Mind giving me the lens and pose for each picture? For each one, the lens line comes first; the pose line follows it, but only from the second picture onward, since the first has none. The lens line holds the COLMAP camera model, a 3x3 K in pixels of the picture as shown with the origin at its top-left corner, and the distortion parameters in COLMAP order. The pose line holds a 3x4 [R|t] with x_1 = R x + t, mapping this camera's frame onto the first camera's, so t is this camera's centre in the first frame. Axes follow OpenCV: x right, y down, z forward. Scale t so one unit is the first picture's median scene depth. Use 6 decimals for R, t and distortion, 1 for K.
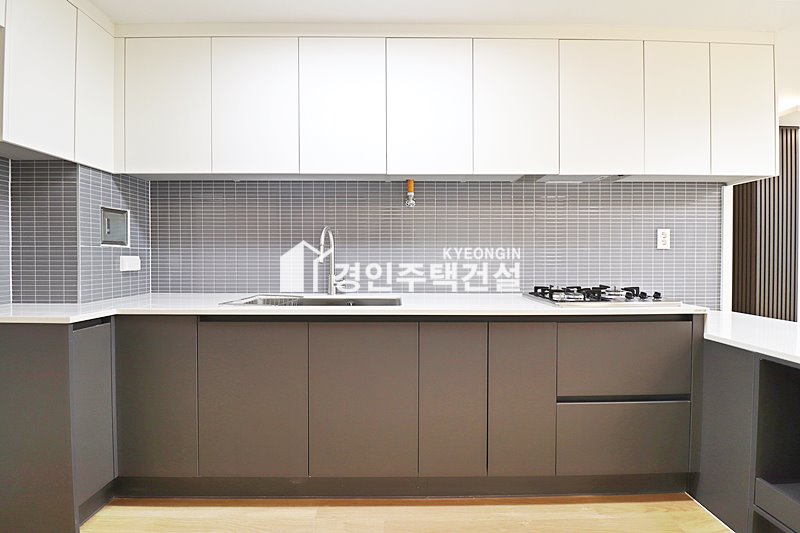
lens RADIAL K [[369.9, 0, 400.6], [0, 369.9, 259.9], [0, 0, 1]] dist [-0.000660, -0.011592]
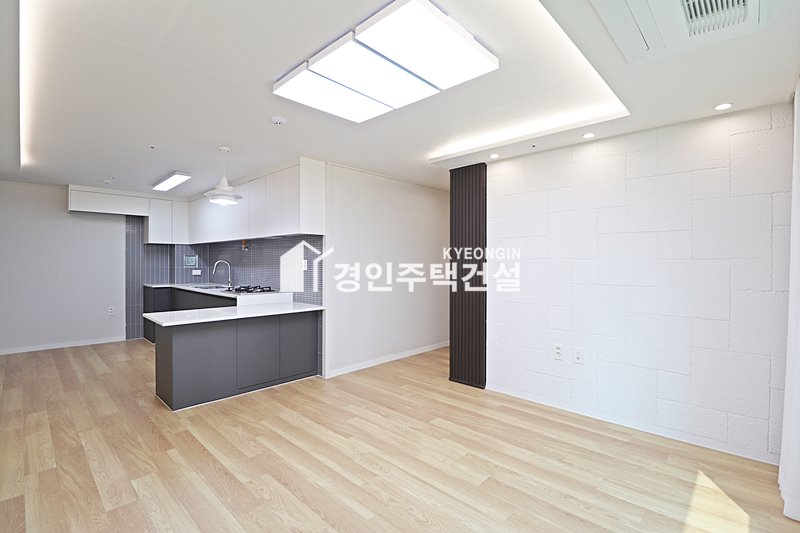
lens RADIAL K [[369.9, 0, 402.9], [0, 369.9, 266.1], [0, 0, 1]] dist [-0.000660, -0.011592]
pose [[0.721116, 0.006467, -0.692784, 2.390097], [-0.013465, 0.999898, -0.004682, -0.048660], [0.692683, 0.012704, 0.721130, -0.018940]]
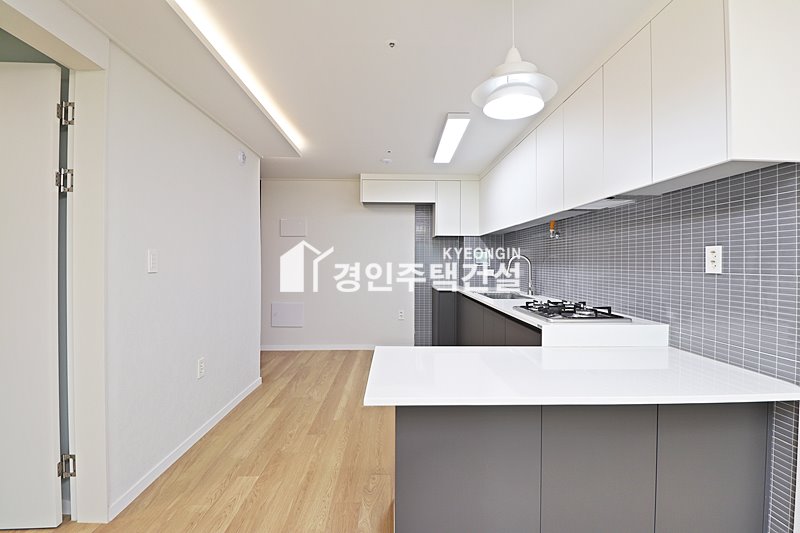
lens RADIAL K [[369.9, 0, 403.3], [0, 369.9, 261.1], [0, 0, 1]] dist [-0.000660, -0.011592]
pose [[0.027587, -0.004737, -0.999608, 1.425229], [-0.022130, 0.999741, -0.005348, -0.036401], [0.999374, 0.022269, 0.027475, 0.367600]]
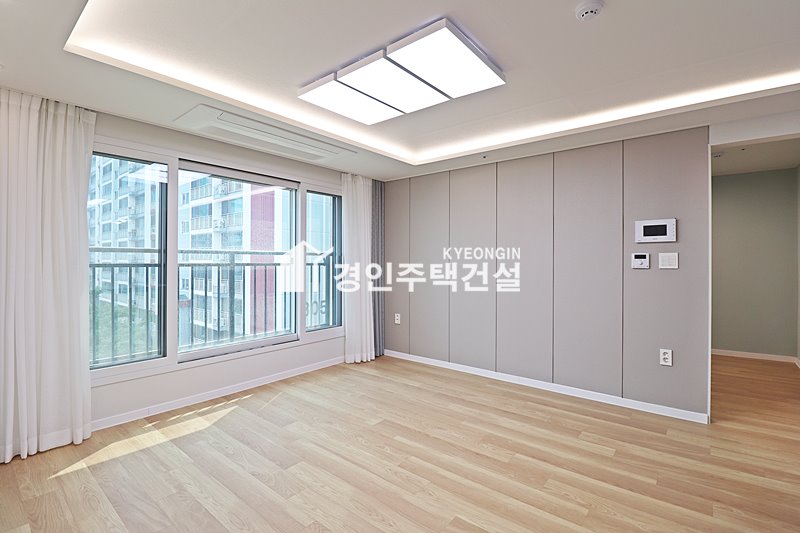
lens RADIAL K [[369.9, 0, 405.7], [0, 369.9, 261.2], [0, 0, 1]] dist [-0.000660, -0.011592]
pose [[-0.776668, -0.003555, 0.629900, 1.057232], [0.008274, 0.999840, 0.015845, -0.057931], [-0.629856, 0.017518, -0.776515, 1.362657]]
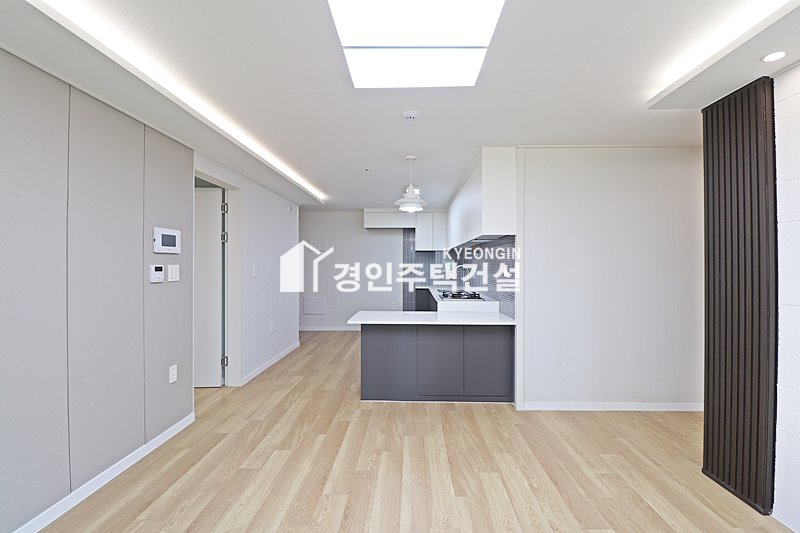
lens RADIAL K [[369.9, 0, 399.7], [0, 369.9, 263.5], [0, 0, 1]] dist [-0.000660, -0.011592]
pose [[-0.036272, -0.007411, -0.999314, 2.370810], [-0.018372, 0.999808, -0.006747, -0.068880], [0.999173, 0.018115, -0.036402, 0.589870]]
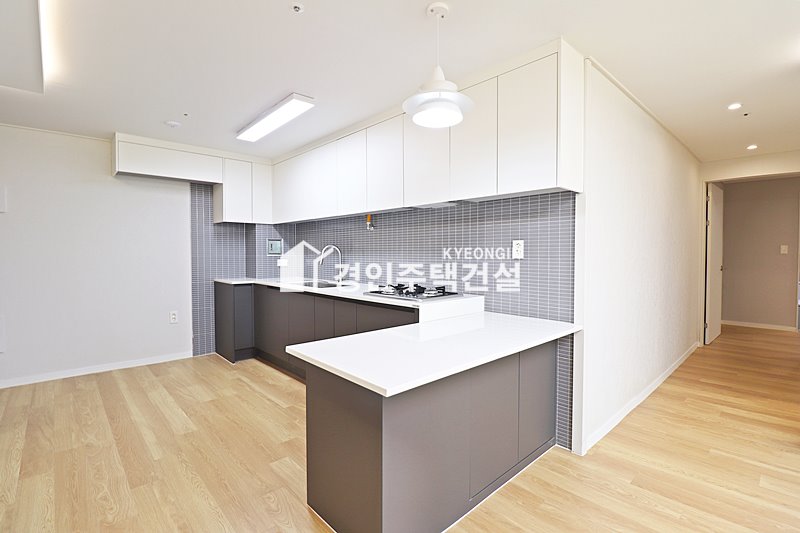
lens RADIAL K [[369.9, 0, 400.3], [0, 369.9, 264.4], [0, 0, 1]] dist [-0.000660, -0.011592]
pose [[0.682538, 0.021612, -0.730530, 1.279012], [-0.011530, 0.999757, 0.018804, -0.028900], [0.730759, -0.004412, 0.682622, -0.003540]]
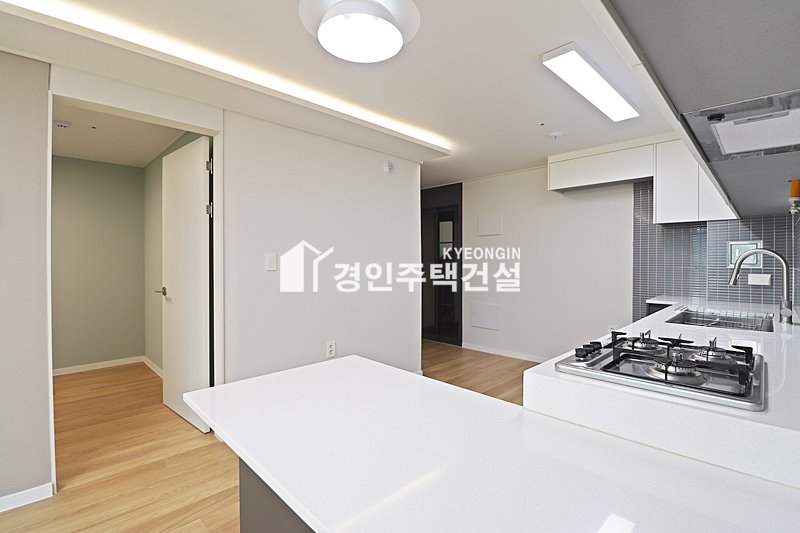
lens RADIAL K [[369.9, 0, 407.2], [0, 369.9, 262.0], [0, 0, 1]] dist [-0.000660, -0.011592]
pose [[-0.707703, 0.000933, -0.706509, 1.053705], [-0.015584, 0.999735, 0.016931, -0.054576], [0.706338, 0.022992, -0.707501, 0.949590]]
